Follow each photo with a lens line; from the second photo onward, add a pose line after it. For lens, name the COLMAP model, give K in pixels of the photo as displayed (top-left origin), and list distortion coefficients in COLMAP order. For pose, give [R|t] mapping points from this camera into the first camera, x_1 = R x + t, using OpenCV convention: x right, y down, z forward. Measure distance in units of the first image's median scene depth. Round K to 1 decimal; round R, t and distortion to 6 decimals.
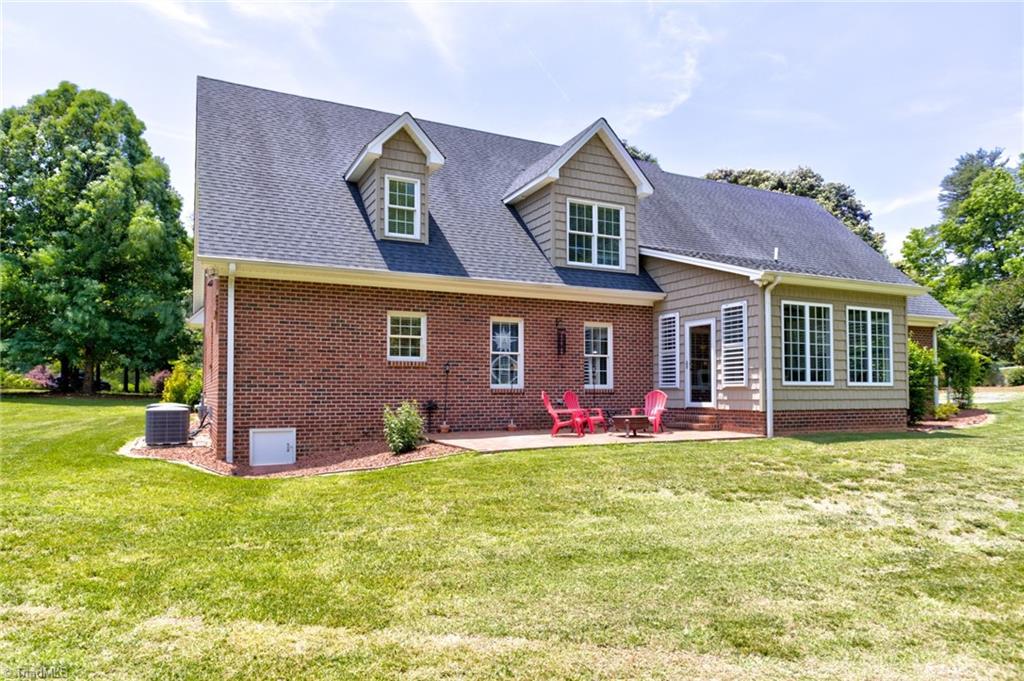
lens RADIAL K [[674.7, 0, 512.0], [0, 674.7, 340.5], [0, 0, 1]] dist [0.003376, 0.000776]
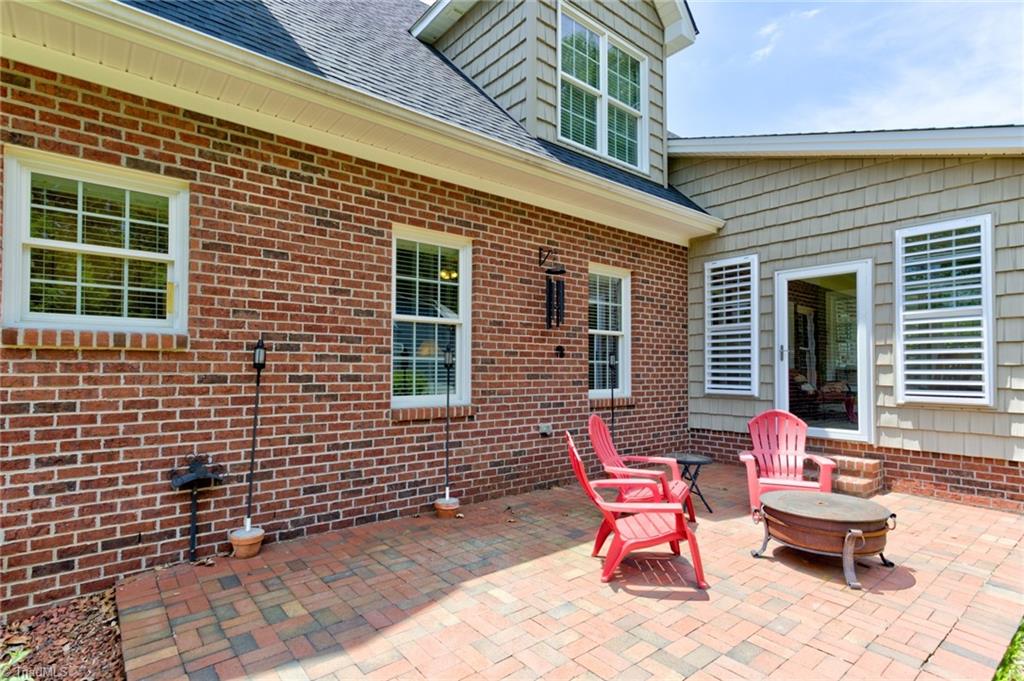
lens RADIAL K [[520.5, 0, 538.7], [0, 520.5, 355.8], [0, 0, 1]] dist [-0.000430, -0.000132]
pose [[0.962860, 0.010530, 0.269797, -0.031024], [-0.025220, 0.998378, 0.051040, 0.023183], [-0.268822, -0.055949, 0.961564, 0.684910]]
